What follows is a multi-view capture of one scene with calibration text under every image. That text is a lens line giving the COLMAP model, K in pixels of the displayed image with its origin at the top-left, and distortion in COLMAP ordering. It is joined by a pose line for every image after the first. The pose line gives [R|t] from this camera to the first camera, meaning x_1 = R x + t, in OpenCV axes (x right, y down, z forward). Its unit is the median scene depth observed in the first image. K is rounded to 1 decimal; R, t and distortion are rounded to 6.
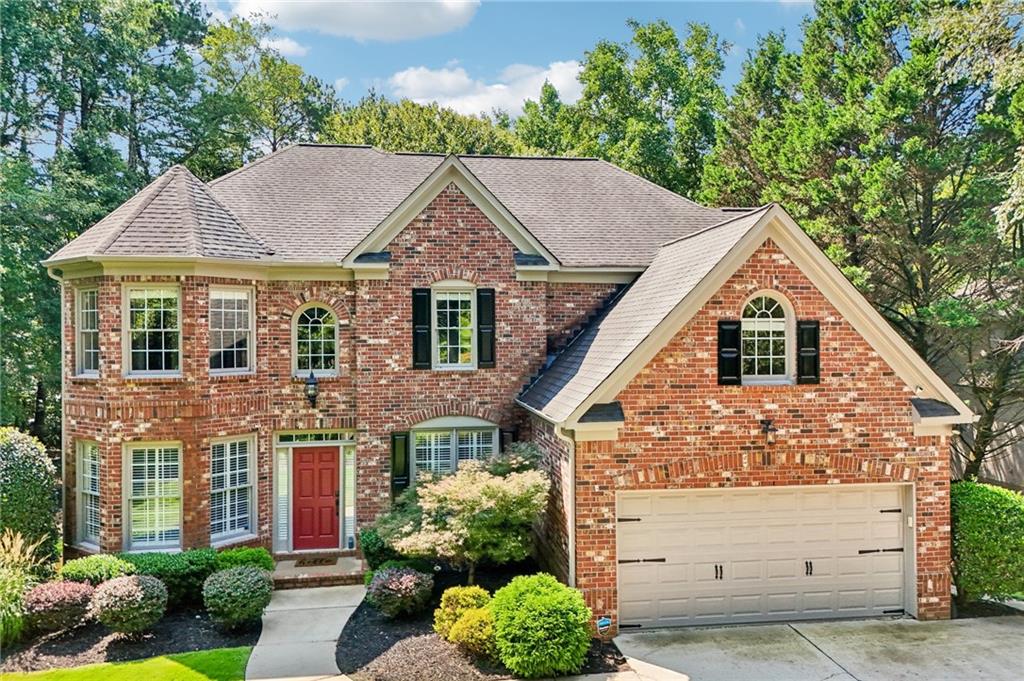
lens RADIAL K [[761.8, 0, 506.3], [0, 761.8, 341.7], [0, 0, 1]] dist [0.071686, -0.077606]
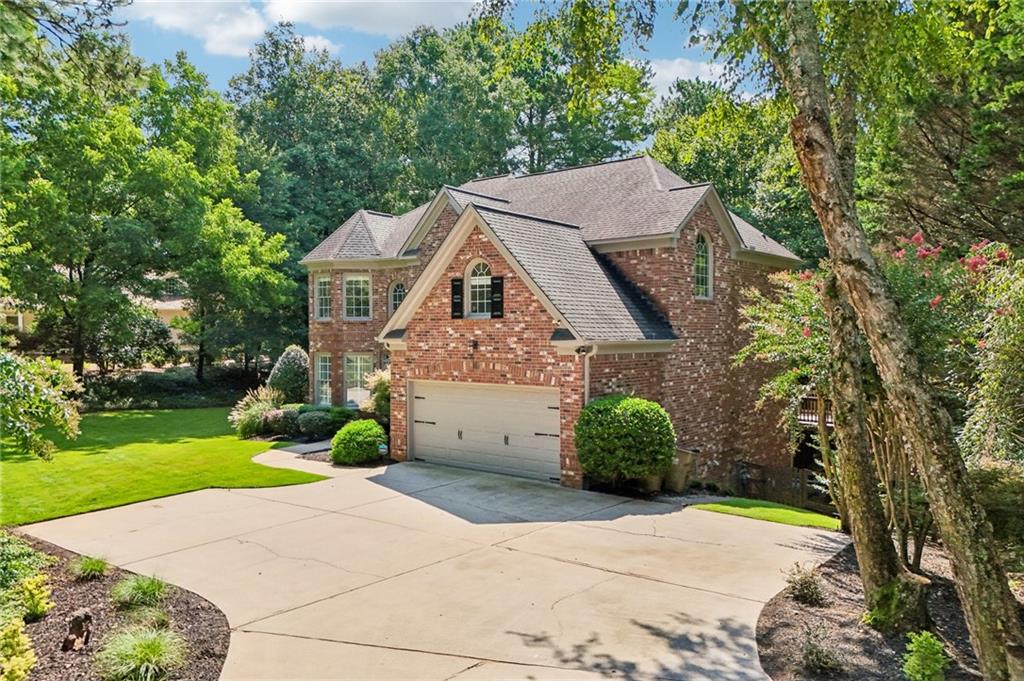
lens RADIAL K [[761.4, 0, 501.7], [0, 761.4, 336.3], [0, 0, 1]] dist [0.112718, -0.155875]
pose [[0.681909, 0.009369, -0.731377, 1.473875], [-0.007614, 0.999955, 0.005709, 0.080741], [0.731397, 0.001676, 0.681950, -0.028728]]
